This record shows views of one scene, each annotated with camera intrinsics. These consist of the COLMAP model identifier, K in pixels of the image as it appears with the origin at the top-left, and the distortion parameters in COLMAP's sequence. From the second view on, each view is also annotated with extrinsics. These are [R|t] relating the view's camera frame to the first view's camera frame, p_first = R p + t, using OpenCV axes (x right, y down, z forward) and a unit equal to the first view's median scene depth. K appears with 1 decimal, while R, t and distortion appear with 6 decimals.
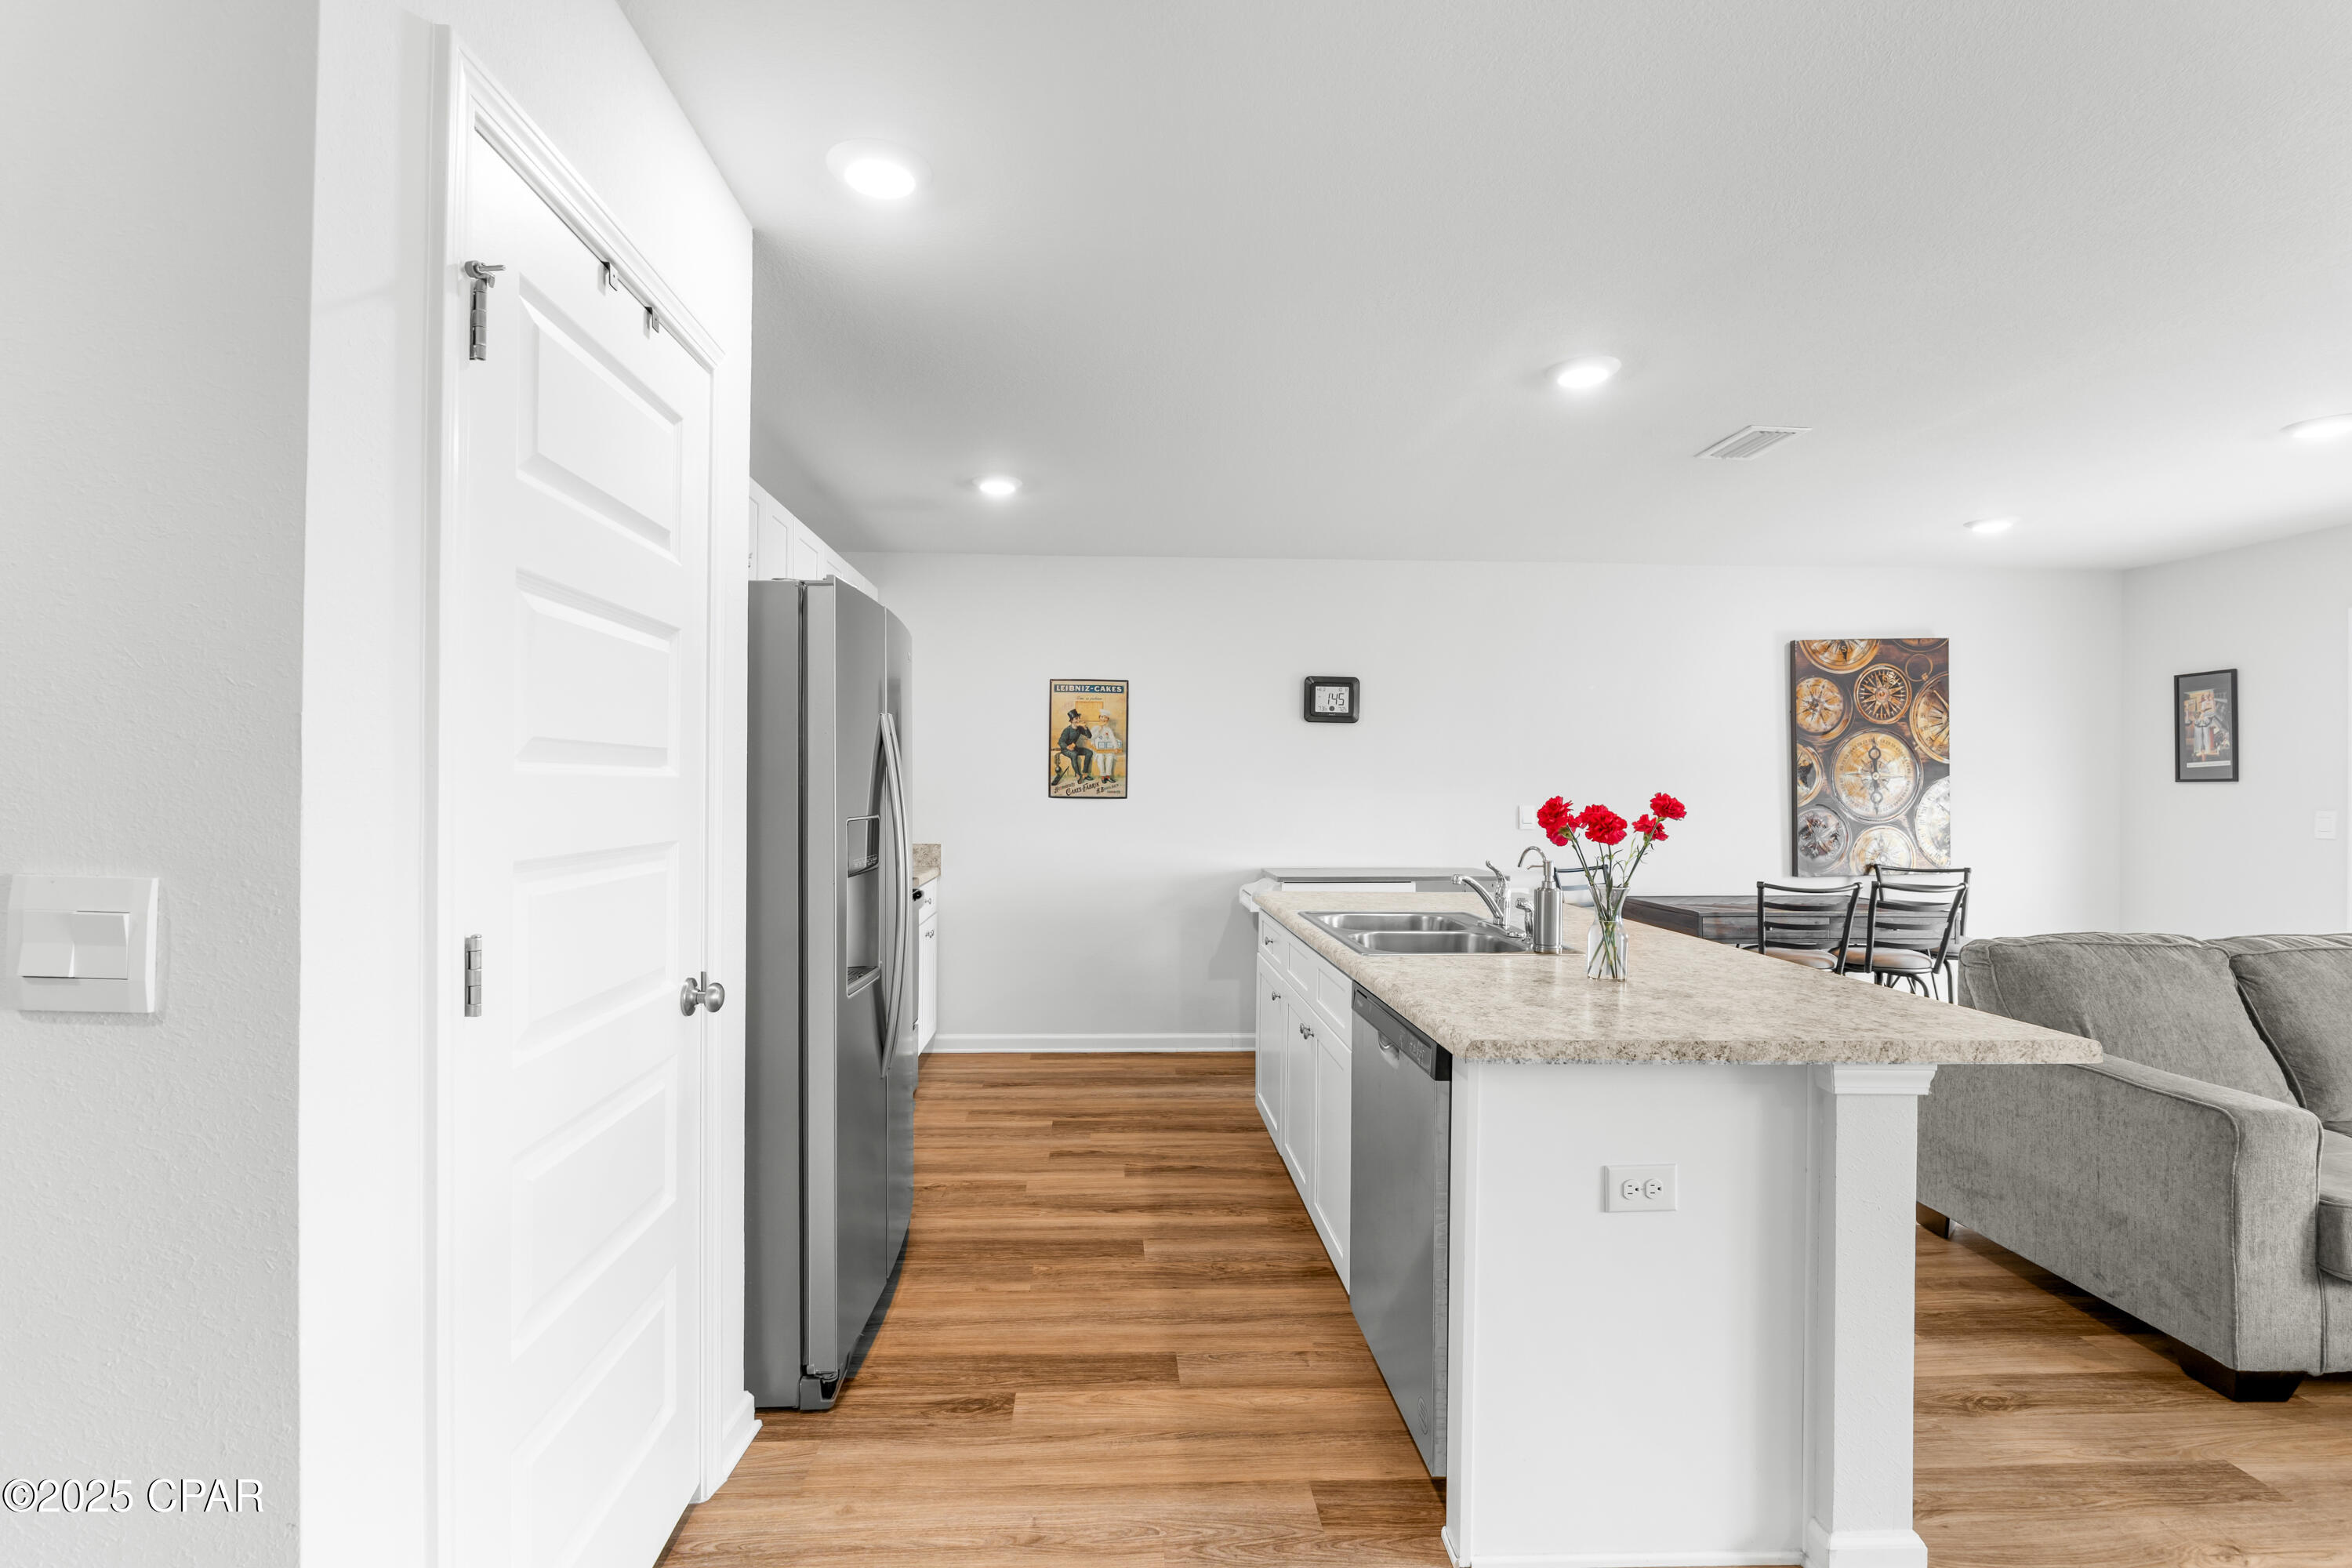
lens RADIAL K [[1020.6, 0, 1143.8], [0, 1020.6, 784.4], [0, 0, 1]] dist [-0.005907, -0.000218]
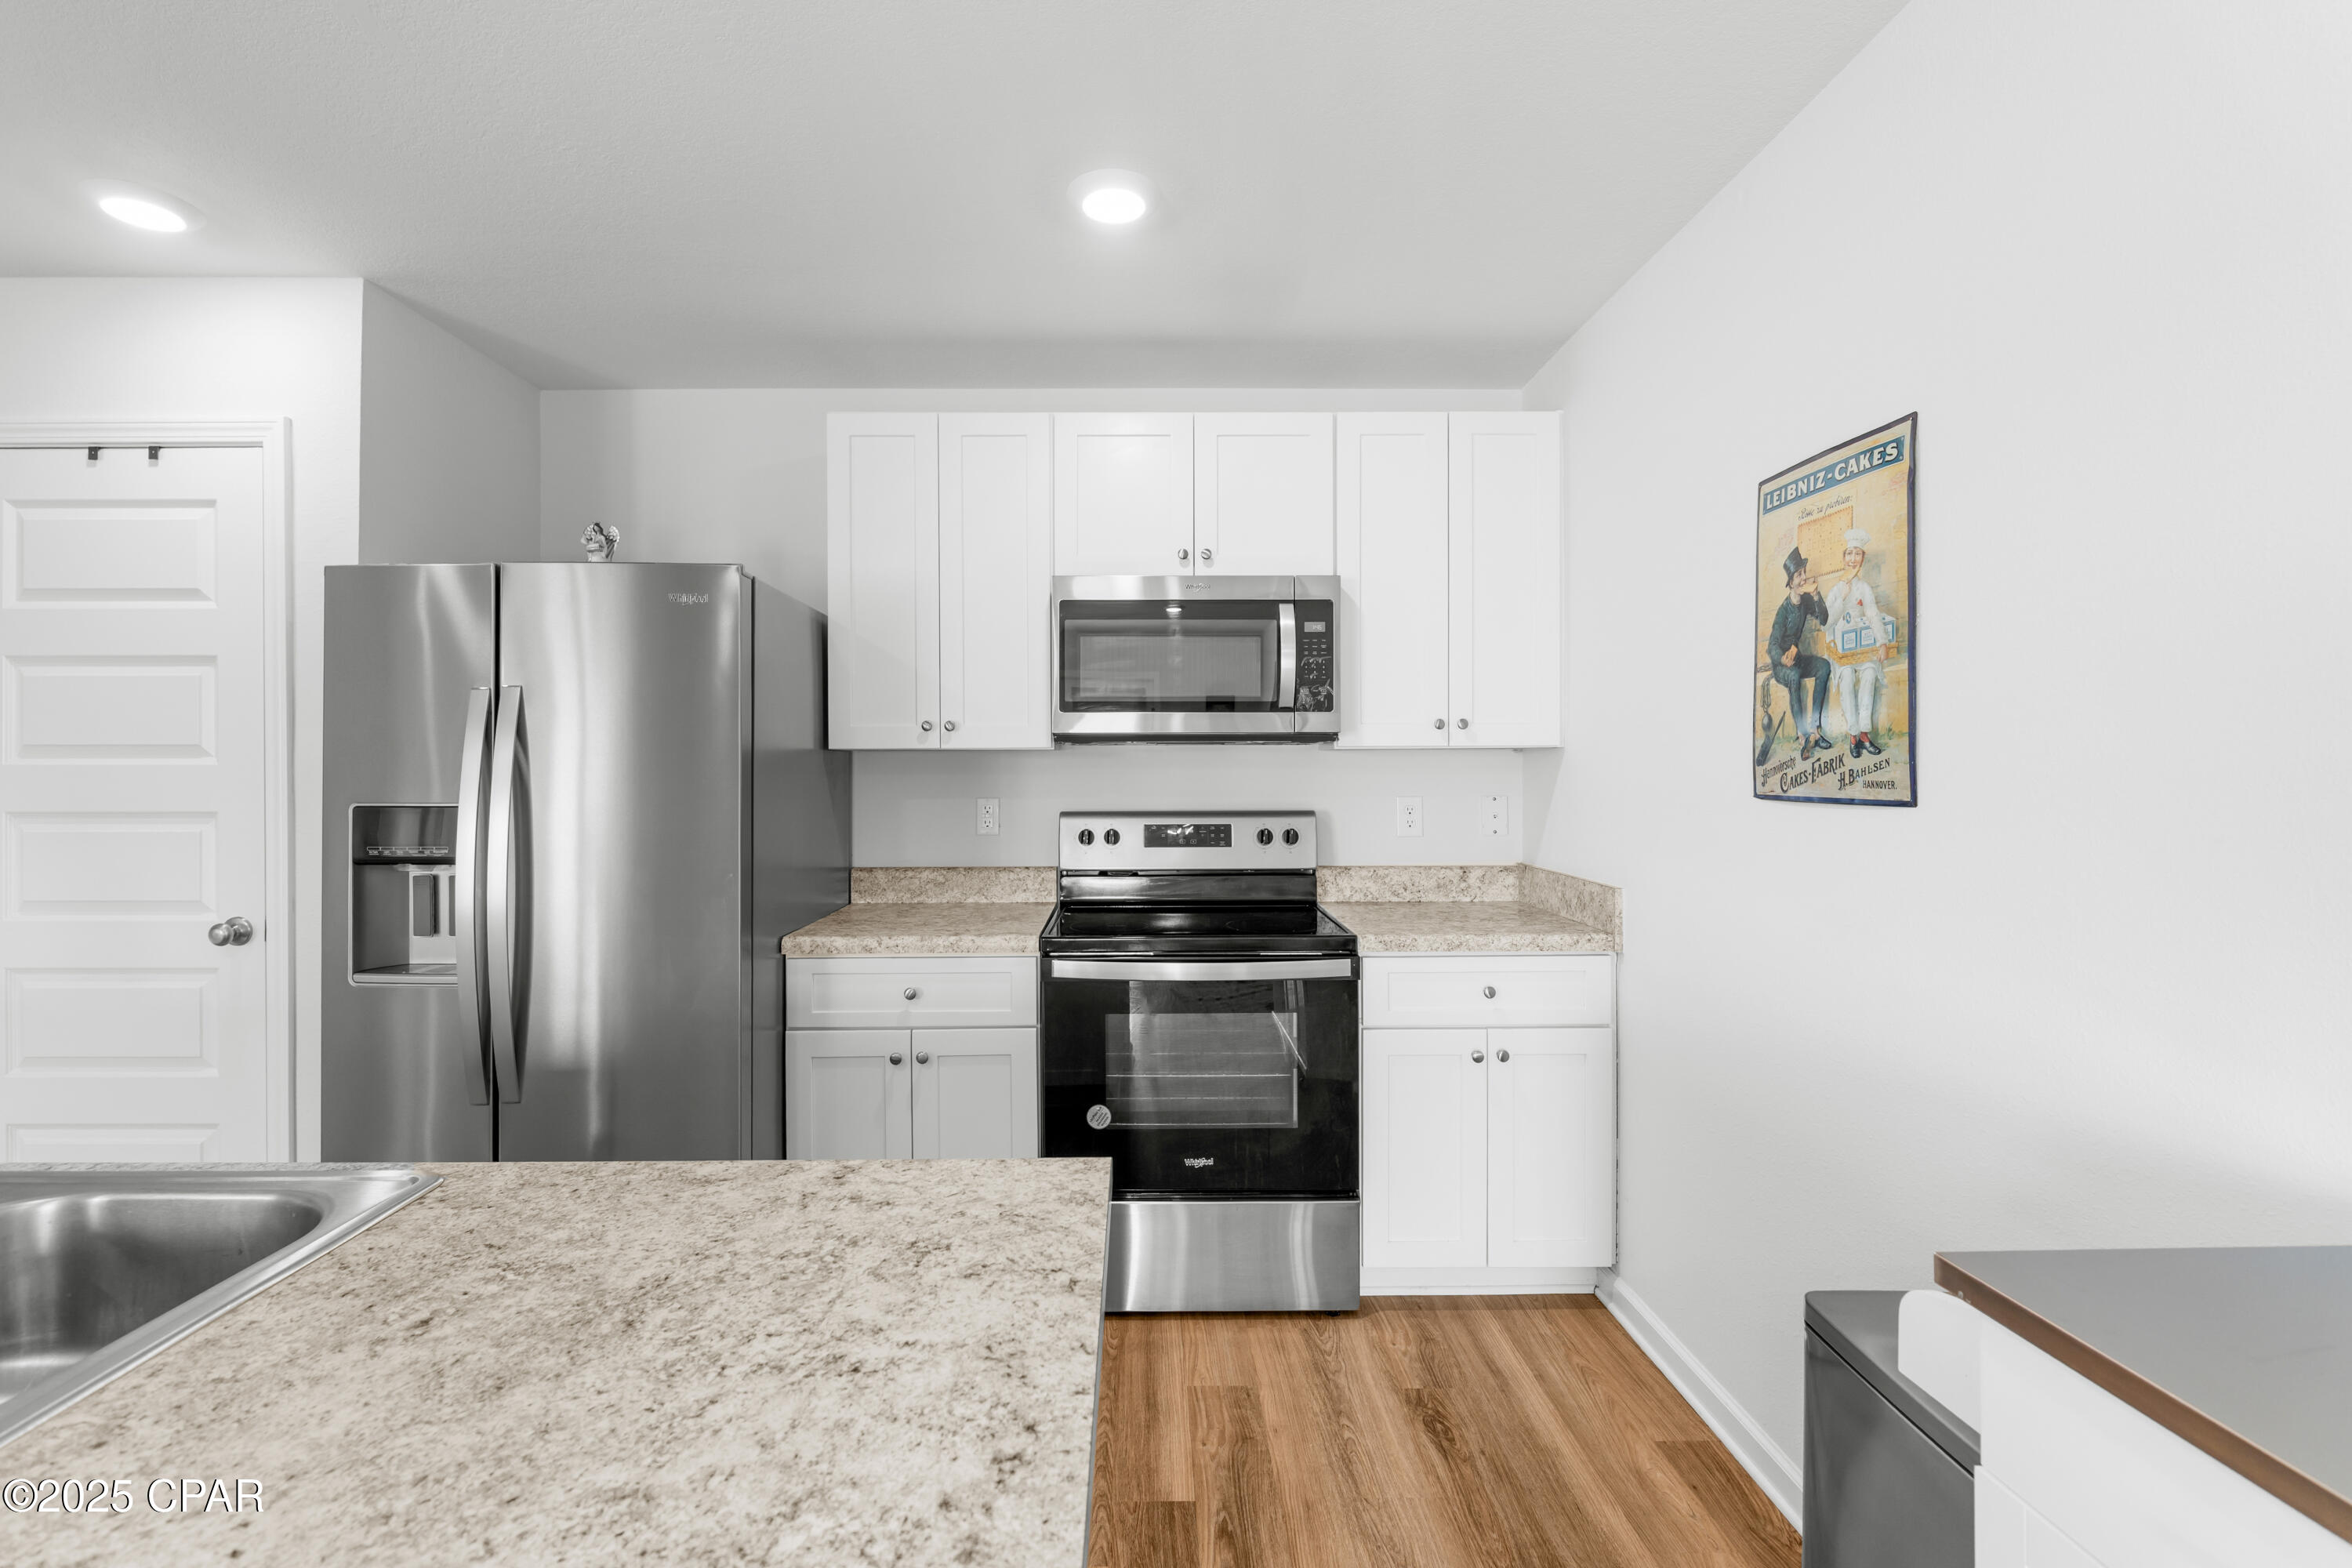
lens RADIAL K [[1026.3, 0, 1136.3], [0, 1026.3, 769.4], [0, 0, 1]] dist [-0.002140, -0.000072]
pose [[-0.041596, -0.004293, -0.999125, 0.304460], [0.004429, 0.999980, -0.004481, 0.003307], [0.999125, -0.004612, -0.041576, 0.813258]]
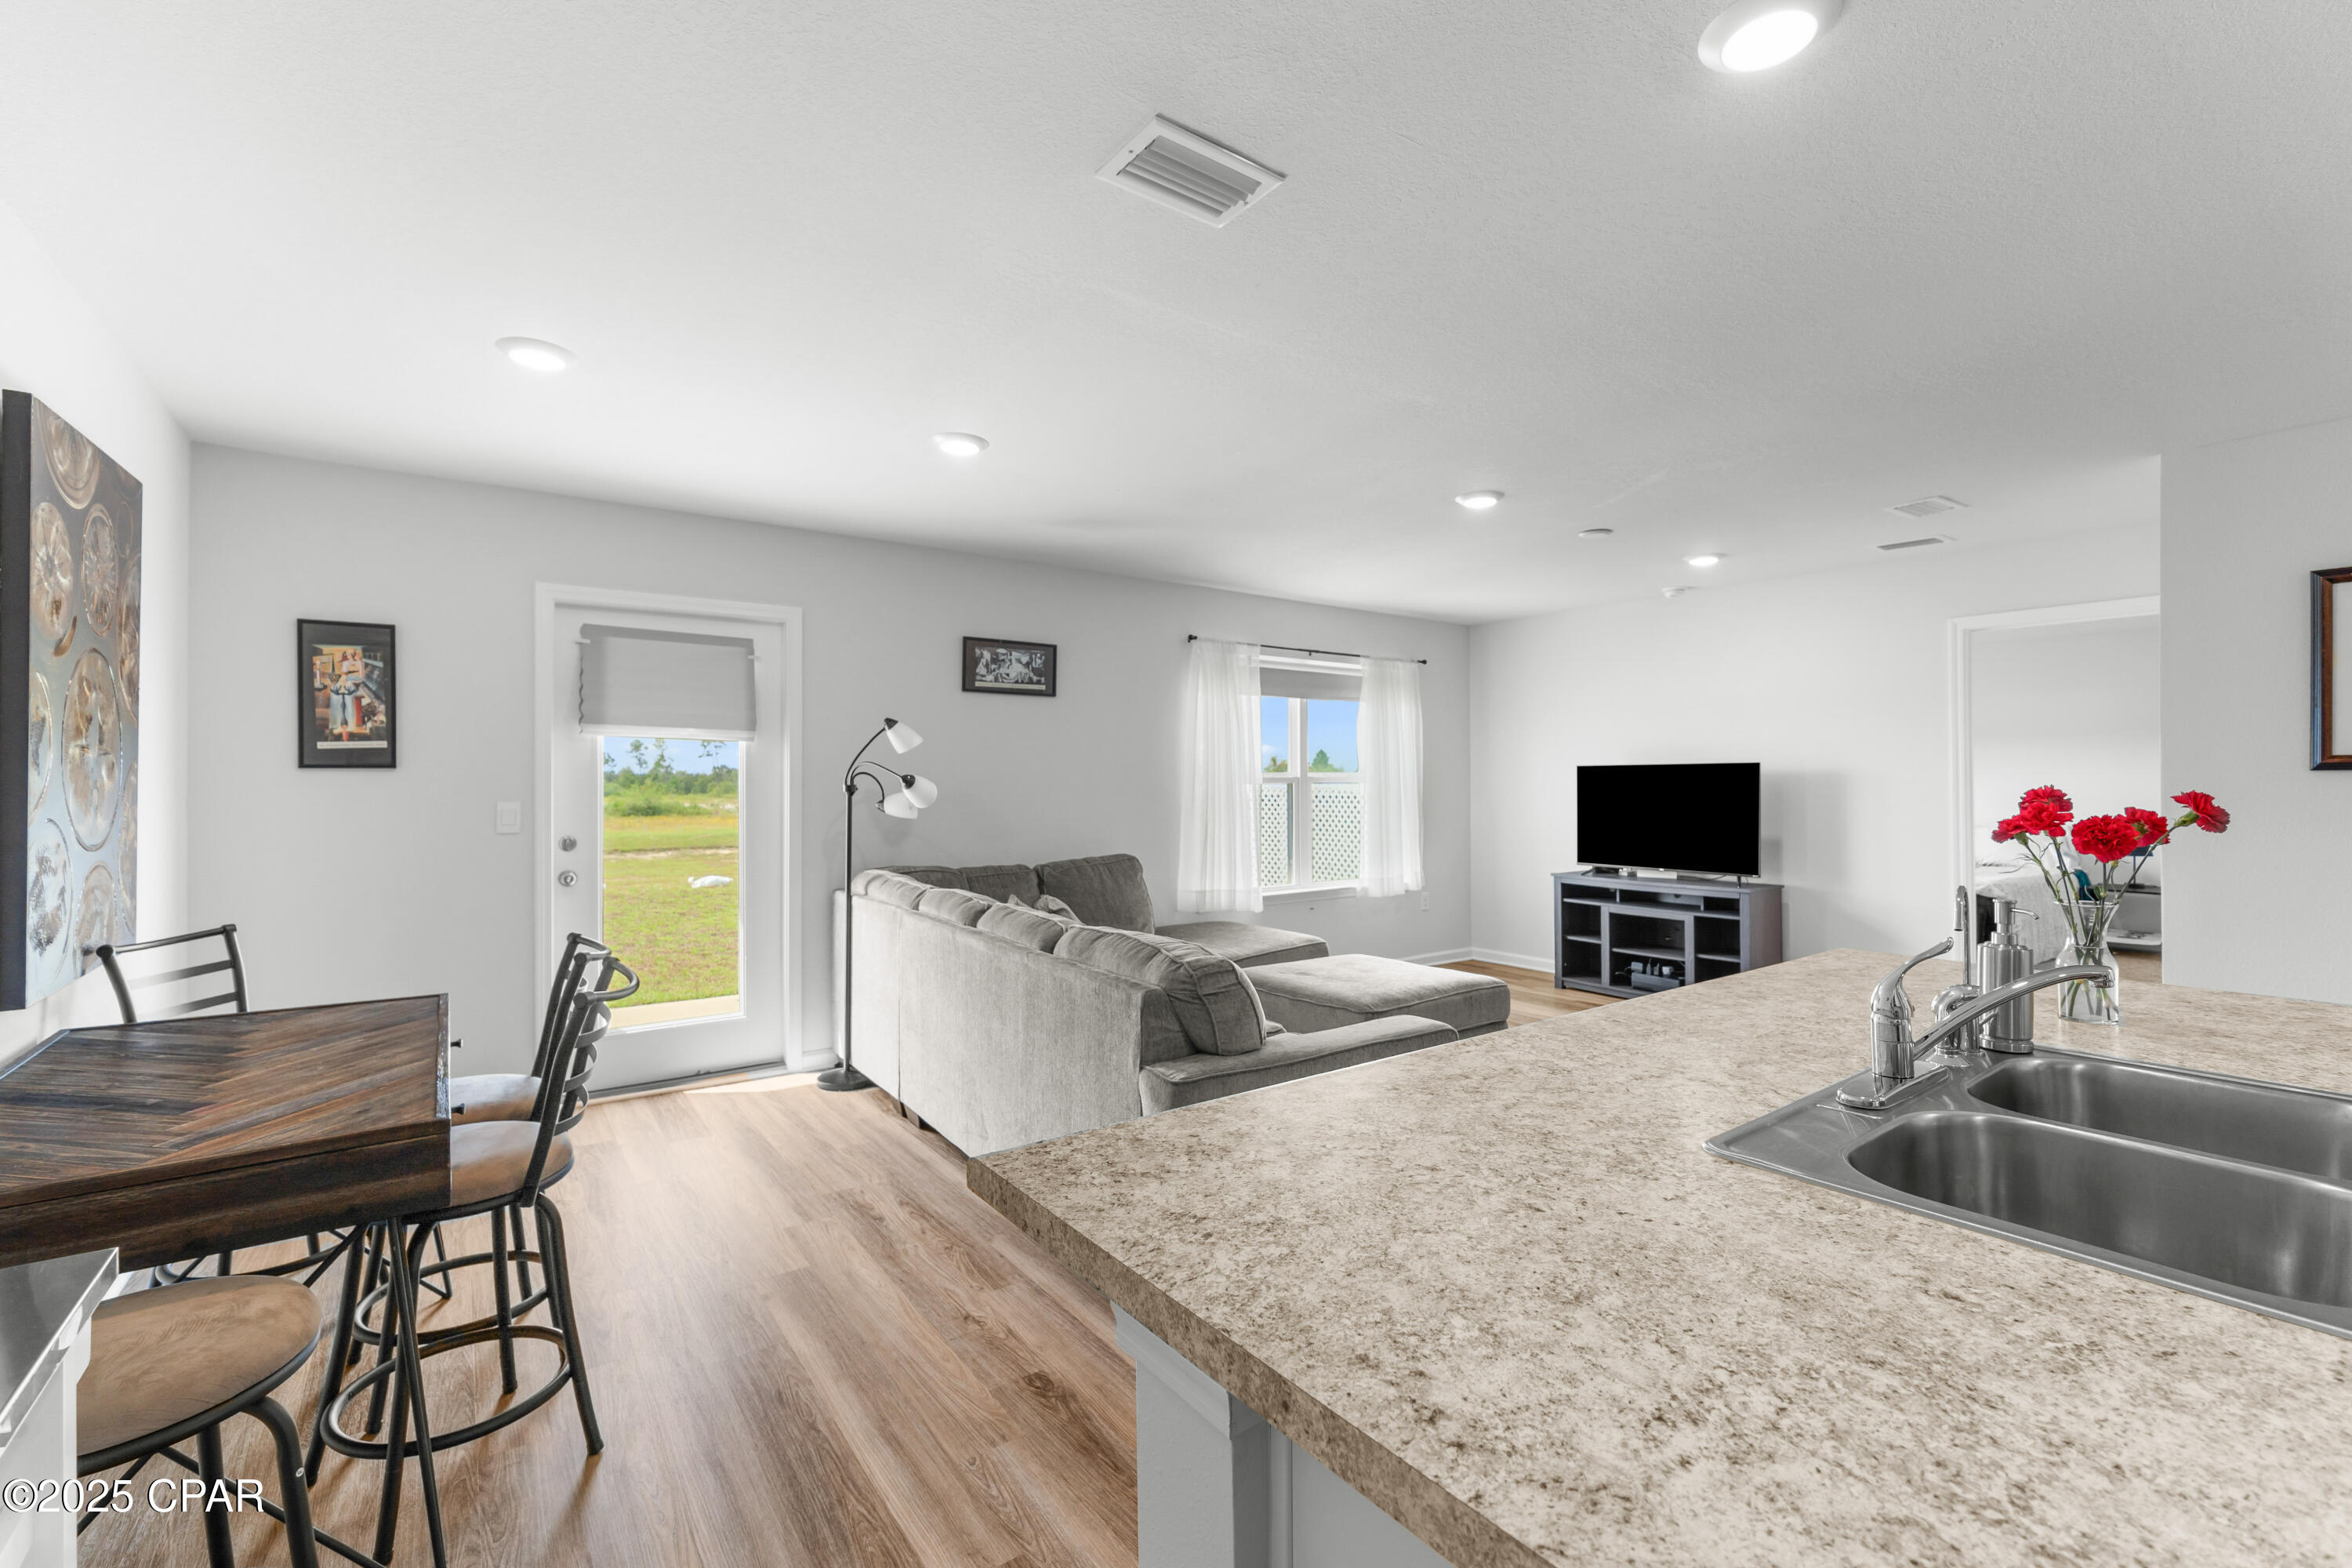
lens RADIAL K [[1001.7, 0, 1178.7], [0, 1001.7, 773.4], [0, 0, 1]] dist [-0.006730, 0.000164]
pose [[-0.556603, 0.000814, 0.830778, 0.090475], [-0.004383, 0.999983, -0.003916, 0.001481], [-0.830767, -0.005822, -0.556590, 0.894185]]
